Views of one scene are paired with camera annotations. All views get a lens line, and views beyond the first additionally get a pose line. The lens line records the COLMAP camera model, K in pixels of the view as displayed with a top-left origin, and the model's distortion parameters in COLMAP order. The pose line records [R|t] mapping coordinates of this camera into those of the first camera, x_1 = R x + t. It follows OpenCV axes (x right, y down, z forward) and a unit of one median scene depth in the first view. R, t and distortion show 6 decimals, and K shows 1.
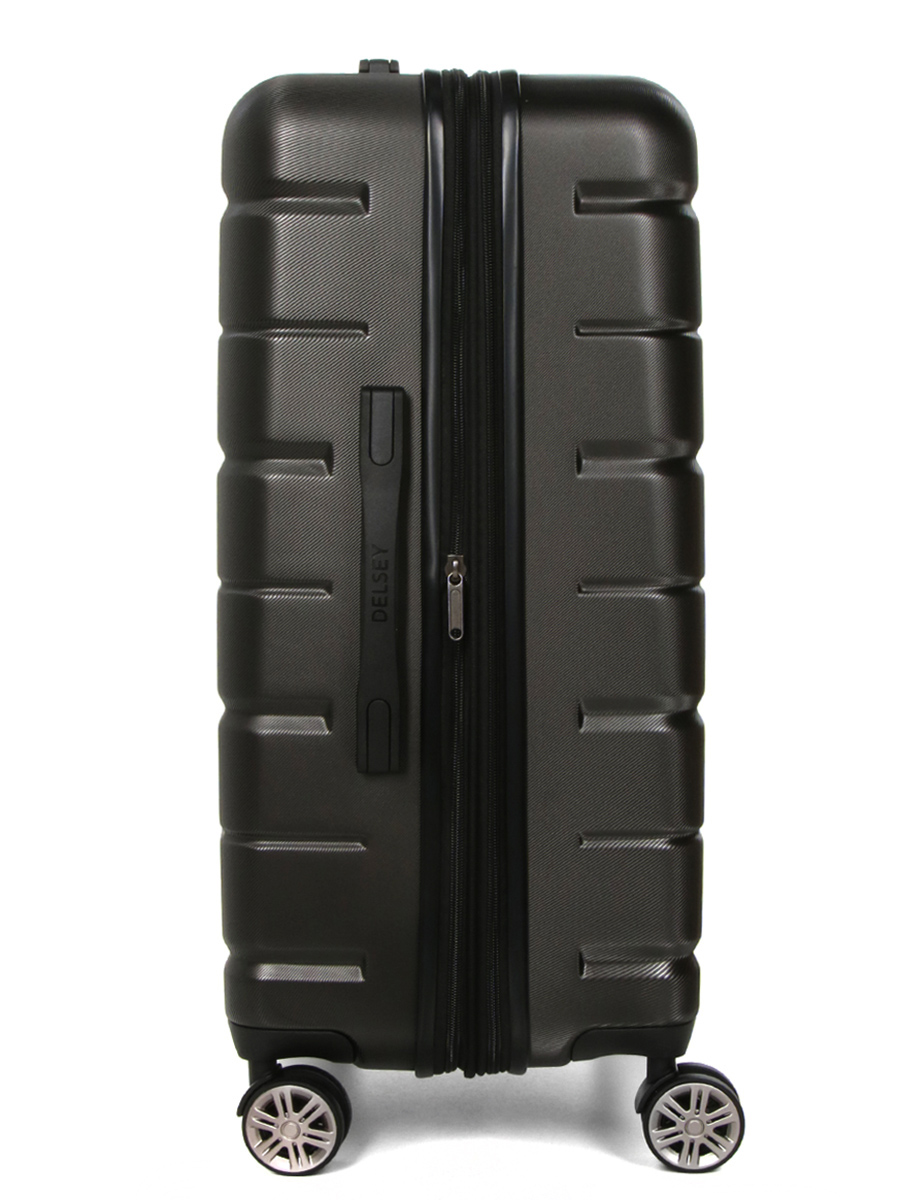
lens RADIAL K [[1293.9, 0, 447.2], [0, 1293.9, 600.7], [0, 0, 1]] dist [0.053951, 0.000000]
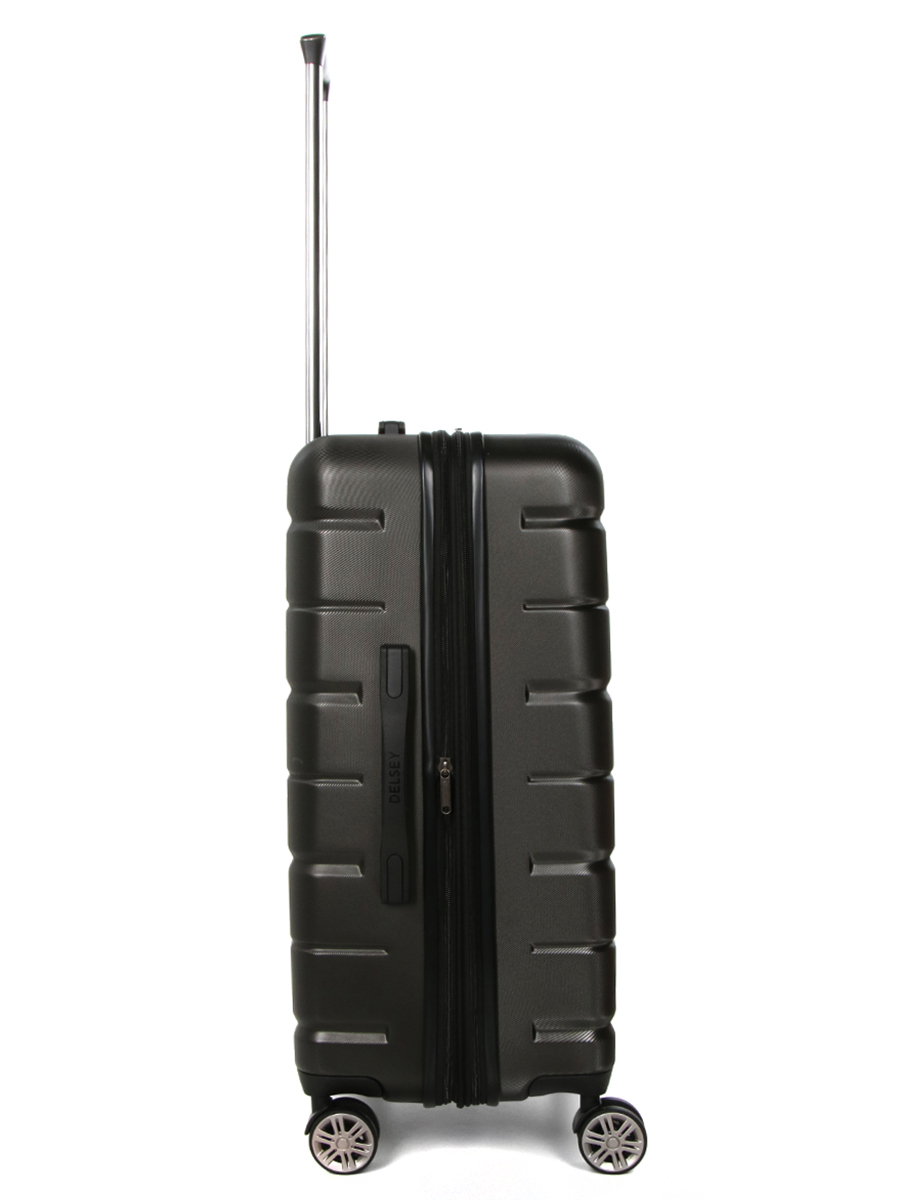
lens RADIAL K [[1293.9, 0, 452.1], [0, 1293.9, 627.3], [0, 0, 1]] dist [0.053951, 0.000000]
pose [[0.998854, -0.013754, -0.045851, 0.084471], [0.013855, 0.999902, 0.001881, -0.186019], [0.045821, -0.002514, 0.998947, -0.485645]]
